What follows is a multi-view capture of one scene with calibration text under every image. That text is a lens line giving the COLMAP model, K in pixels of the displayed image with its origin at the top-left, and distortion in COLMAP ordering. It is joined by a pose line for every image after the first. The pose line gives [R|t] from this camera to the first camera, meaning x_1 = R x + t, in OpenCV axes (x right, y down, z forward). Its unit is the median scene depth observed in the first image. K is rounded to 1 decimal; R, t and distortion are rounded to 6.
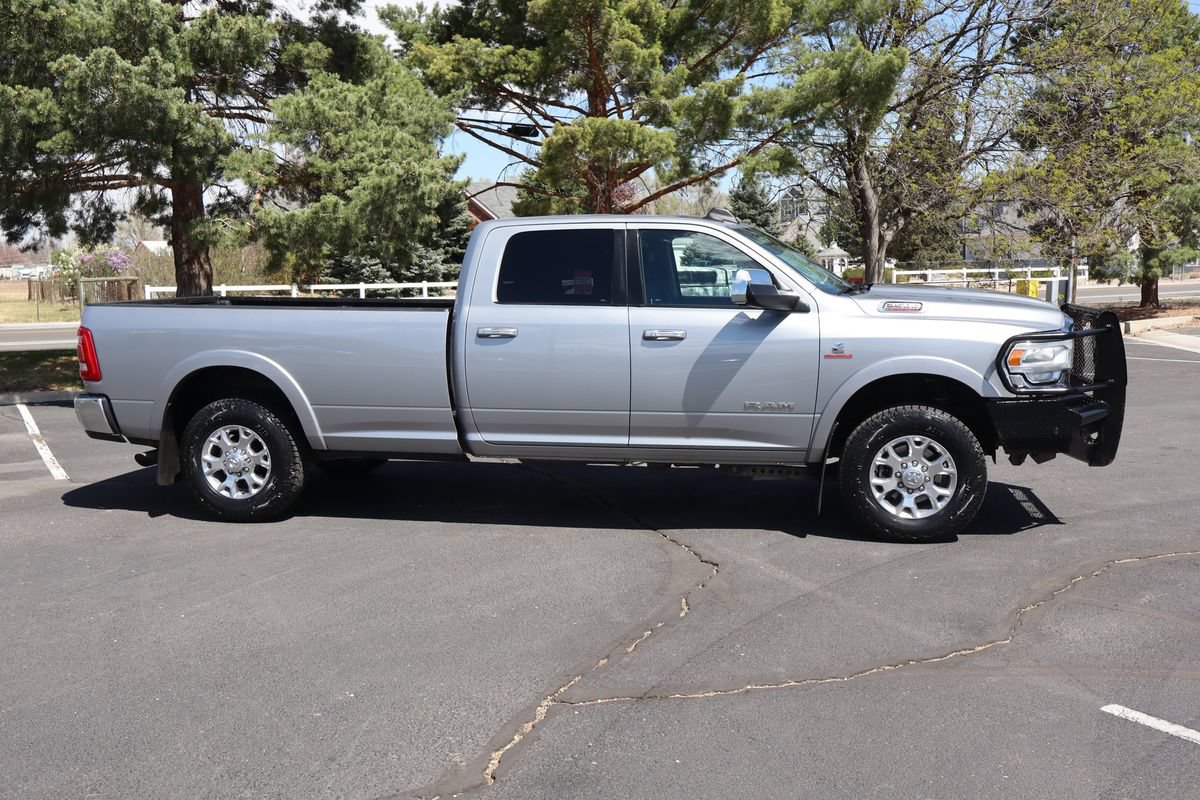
lens RADIAL K [[1168.0, 0, 600.0], [0, 1168.0, 400.0], [0, 0, 1]] dist [-0.000870, 0.011527]
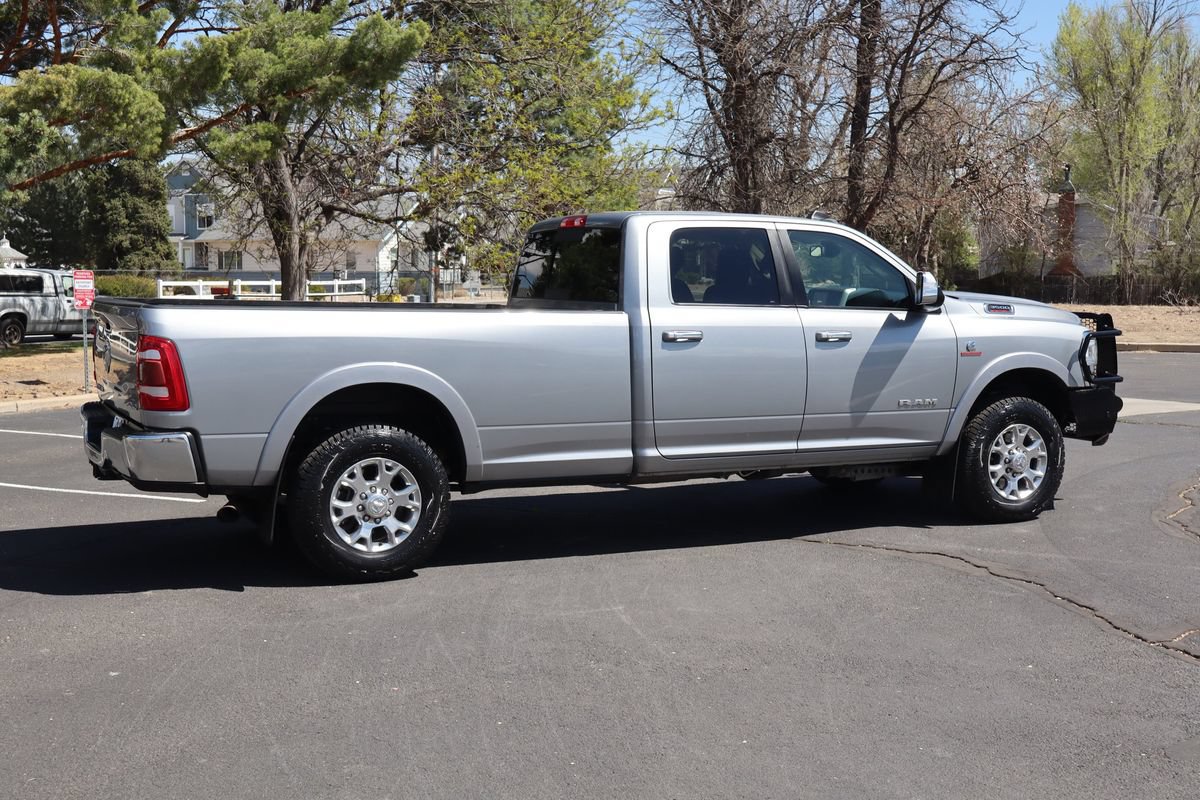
lens RADIAL K [[1450.3, 0, 600.0], [0, 1450.3, 400.0], [0, 0, 1]] dist [-0.001063, 0.005473]
pose [[0.799493, -0.035962, 0.599598, -0.814233], [0.053431, 0.998507, -0.011356, 0.001768], [-0.598295, 0.041116, 0.800221, 0.131855]]
